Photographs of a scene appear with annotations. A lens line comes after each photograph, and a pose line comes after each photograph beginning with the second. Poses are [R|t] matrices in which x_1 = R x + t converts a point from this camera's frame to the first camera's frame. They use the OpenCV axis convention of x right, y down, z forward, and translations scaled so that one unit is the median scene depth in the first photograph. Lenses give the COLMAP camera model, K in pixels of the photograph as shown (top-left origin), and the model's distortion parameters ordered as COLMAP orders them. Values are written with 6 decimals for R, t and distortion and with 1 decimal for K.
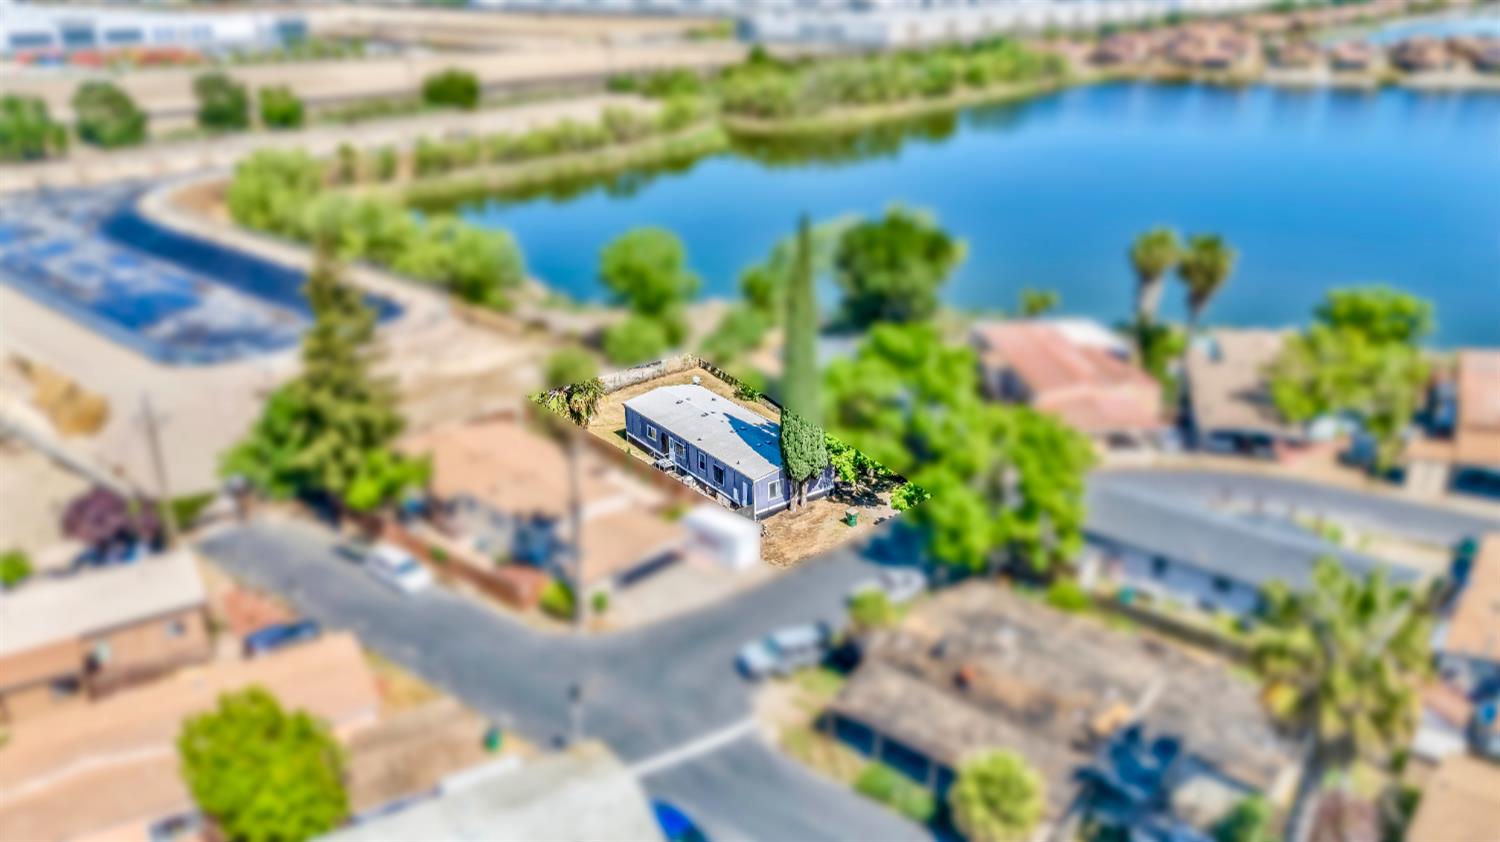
lens RADIAL K [[1109.2, 0, 753.1], [0, 1109.2, 415.0], [0, 0, 1]] dist [0.079581, -0.085998]
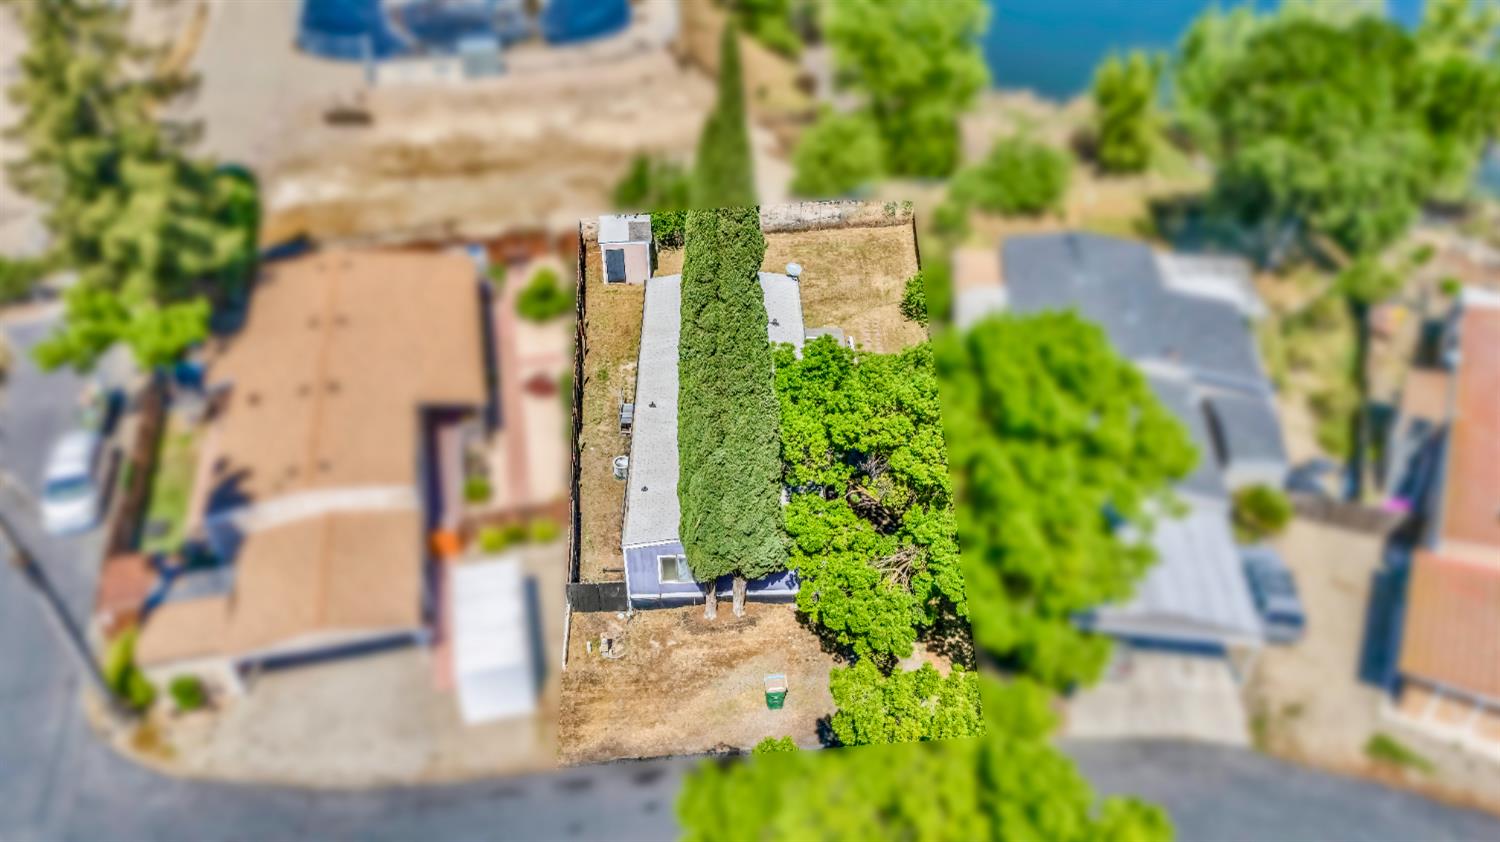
lens RADIAL K [[1109.2, 0, 753.1], [0, 1109.2, 415.0], [0, 0, 1]] dist [0.079581, -0.085998]
pose [[0.830757, 0.341518, -0.439555, 0.238342], [-0.213960, 0.924918, 0.314243, -0.158439], [0.513872, -0.167012, 0.841453, 0.577188]]
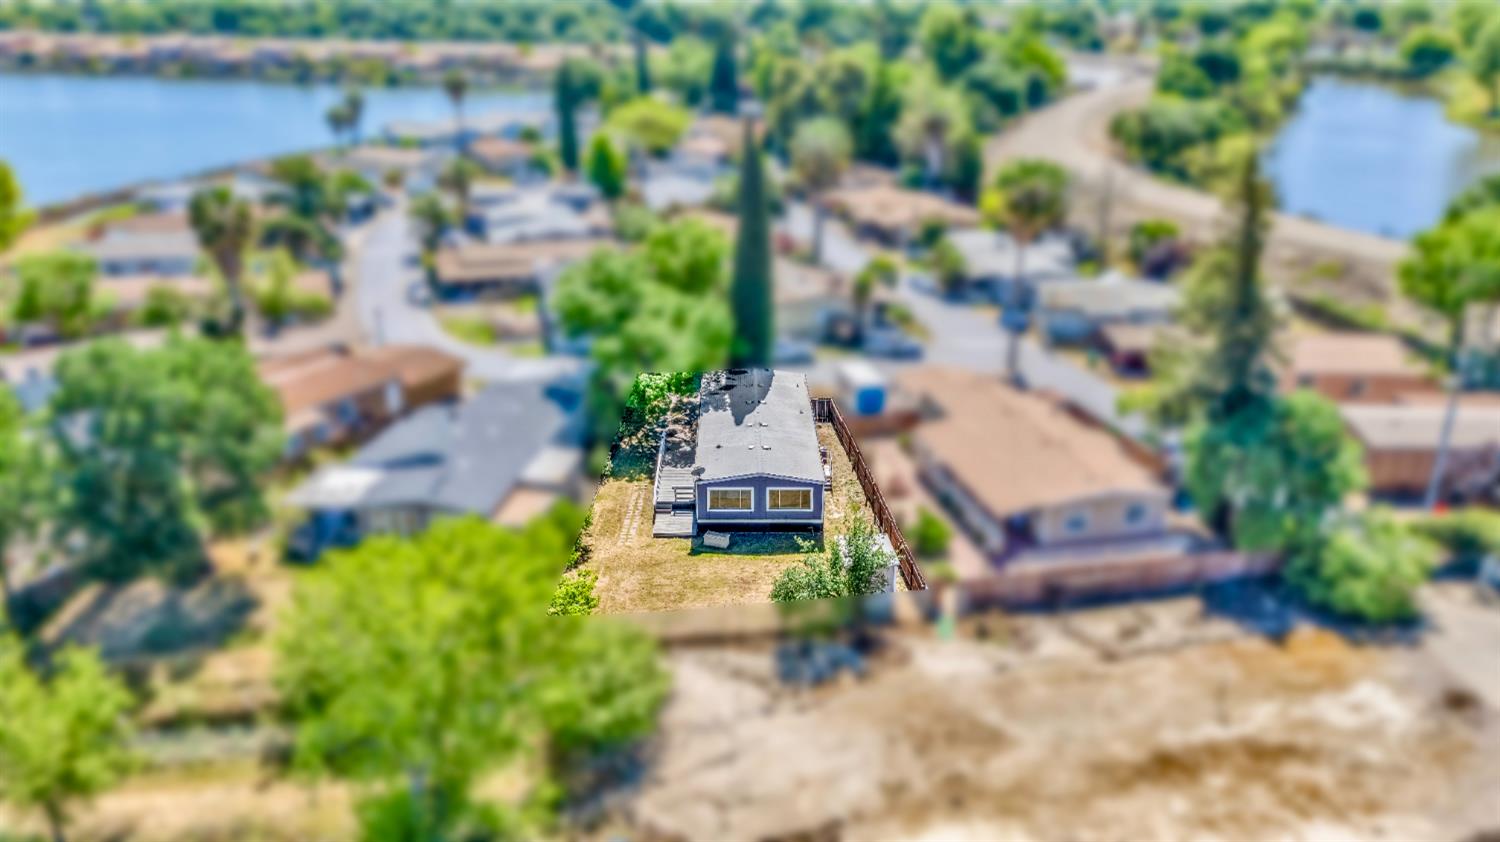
lens RADIAL K [[1109.2, 0, 753.1], [0, 1109.2, 415.0], [0, 0, 1]] dist [0.079581, -0.085998]
pose [[-0.824495, -0.199402, 0.529573, -0.479114], [0.211599, 0.759322, 0.615350, -0.521874], [-0.524818, 0.619410, -0.583864, 1.548375]]
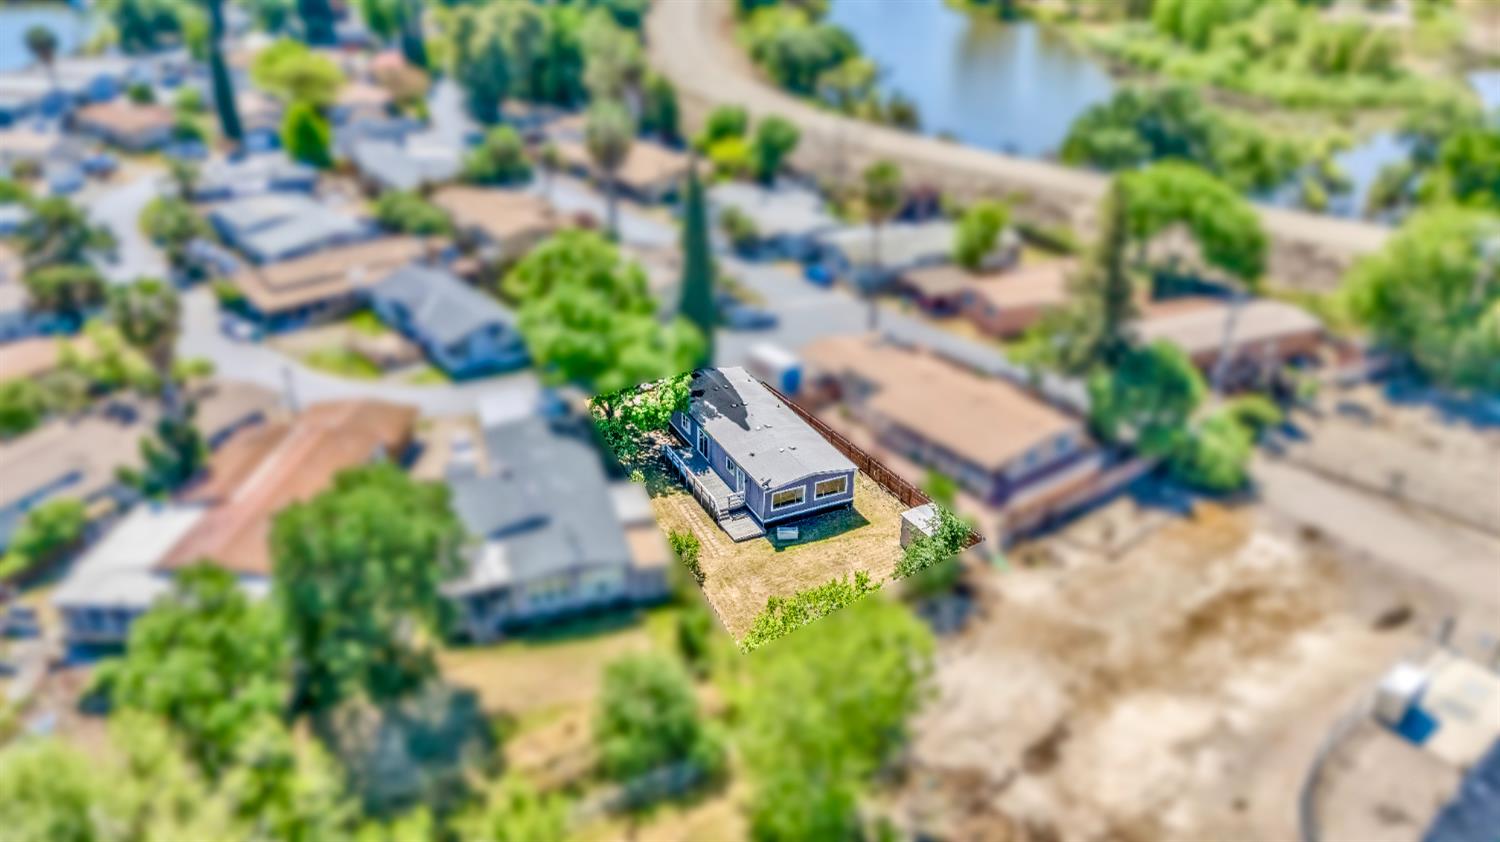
lens RADIAL K [[1109.2, 0, 753.1], [0, 1109.2, 415.0], [0, 0, 1]] dist [0.079581, -0.085998]
pose [[-0.988514, -0.076633, 0.130260, -0.160599], [0.048036, 0.657894, 0.751577, -0.754751], [-0.143293, 0.749202, -0.646656, 1.697992]]
